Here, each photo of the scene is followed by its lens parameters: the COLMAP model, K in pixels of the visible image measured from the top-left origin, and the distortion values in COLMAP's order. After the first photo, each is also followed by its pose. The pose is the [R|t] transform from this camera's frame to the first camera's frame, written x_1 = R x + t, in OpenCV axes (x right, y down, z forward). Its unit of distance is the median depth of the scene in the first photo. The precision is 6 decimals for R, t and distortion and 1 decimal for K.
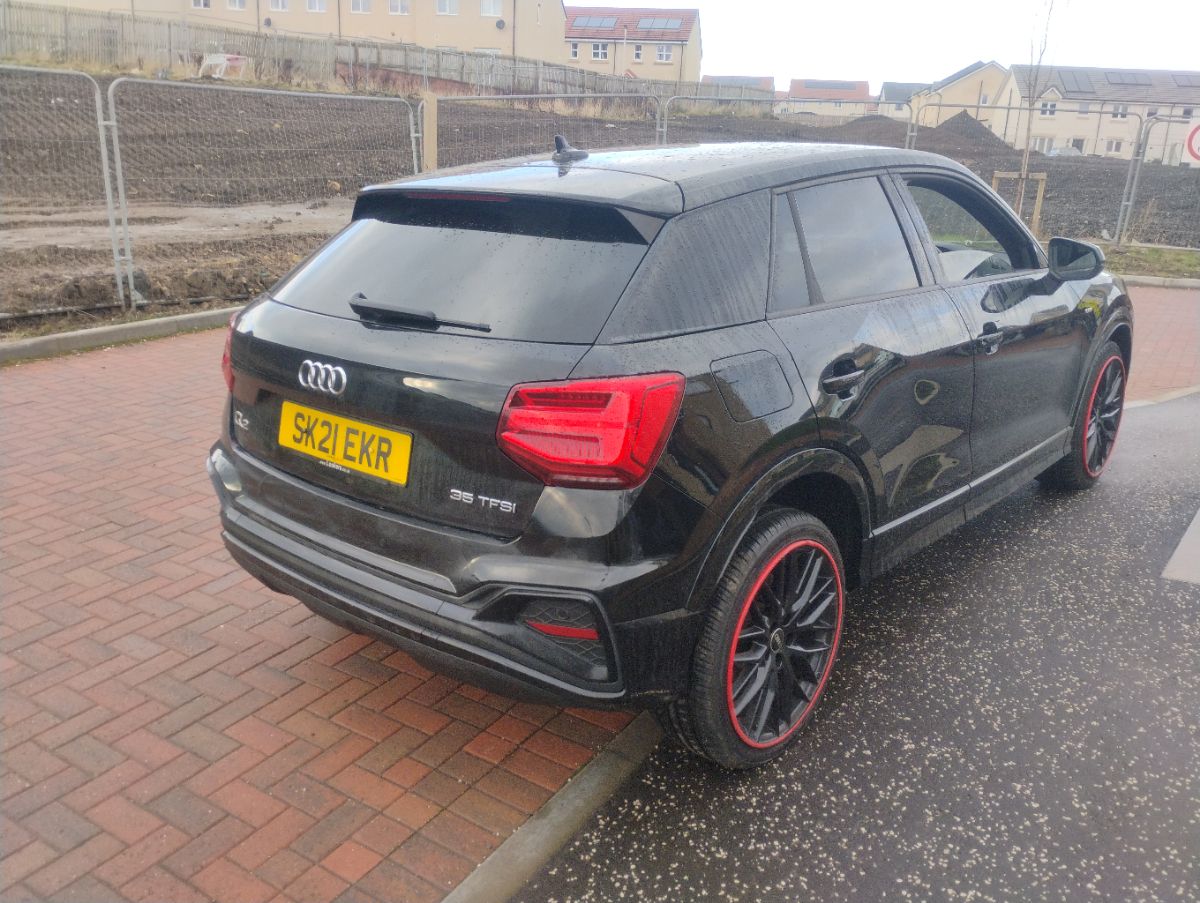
lens RADIAL K [[995.1, 0, 605.1], [0, 995.1, 451.1], [0, 0, 1]] dist [0.066857, -0.076839]
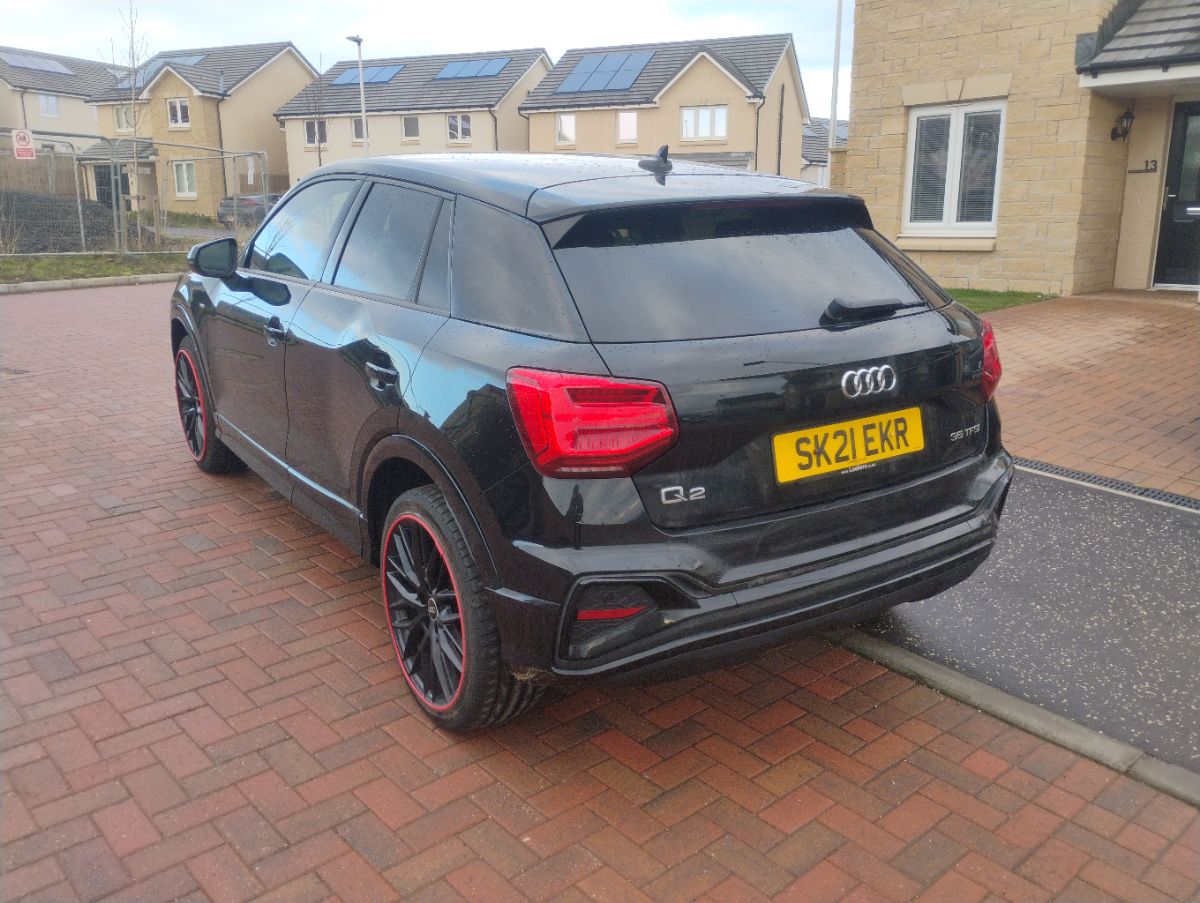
lens RADIAL K [[995.1, 0, 605.1], [0, 995.1, 451.1], [0, 0, 1]] dist [0.066857, -0.076839]
pose [[0.244474, -0.266457, 0.932327, -1.284739], [0.272272, 0.941684, 0.197736, -0.274525], [-0.930645, 0.205505, 0.302766, 0.929976]]
